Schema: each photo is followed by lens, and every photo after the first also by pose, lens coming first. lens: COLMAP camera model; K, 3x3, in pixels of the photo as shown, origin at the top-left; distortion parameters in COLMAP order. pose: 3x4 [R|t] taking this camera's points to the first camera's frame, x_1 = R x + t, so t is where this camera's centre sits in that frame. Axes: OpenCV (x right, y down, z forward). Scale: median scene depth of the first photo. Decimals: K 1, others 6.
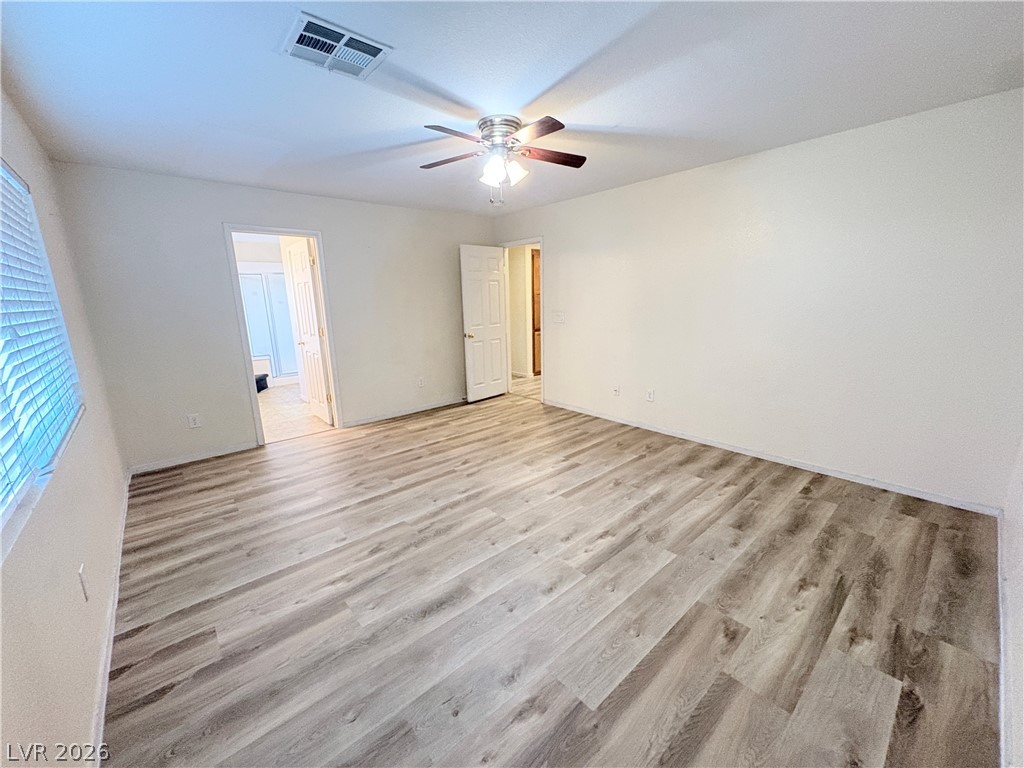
lens RADIAL K [[411.0, 0, 512.0], [0, 411.0, 384.0], [0, 0, 1]] dist [0.002046, 0.000528]
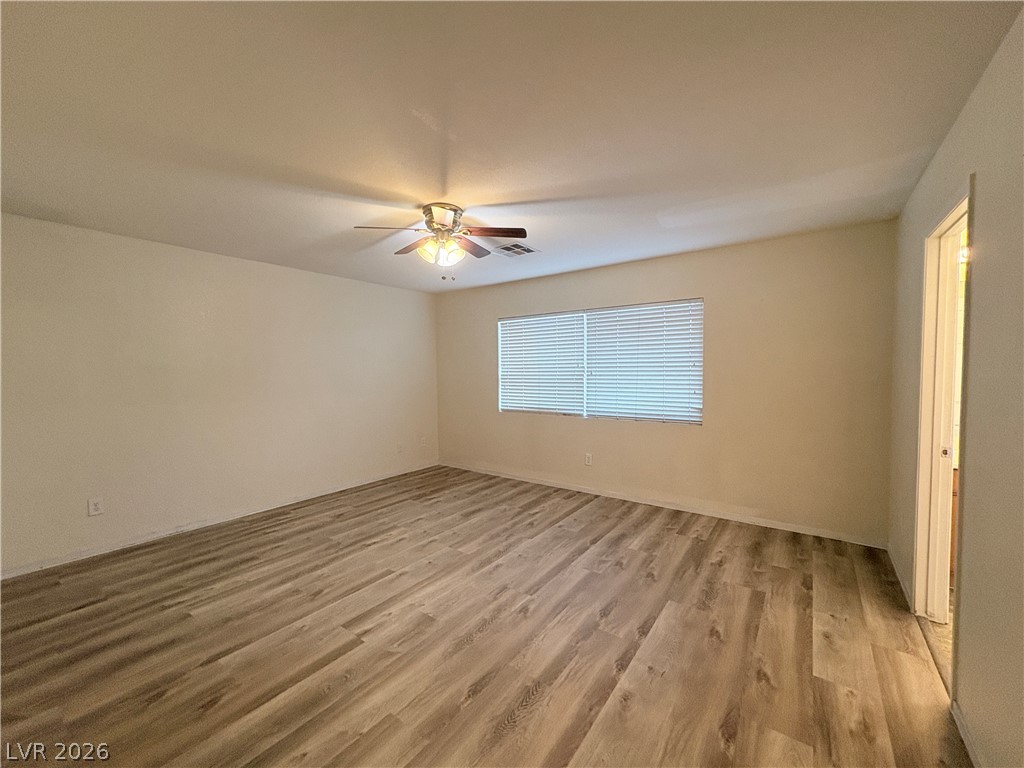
lens RADIAL K [[411.0, 0, 512.0], [0, 411.0, 384.0], [0, 0, 1]] dist [0.002046, 0.000528]
pose [[-0.975811, 0.040982, -0.214740, 0.039183], [-0.014060, 0.968473, 0.248720, -0.406819], [0.218163, 0.245723, -0.944471, 1.929169]]
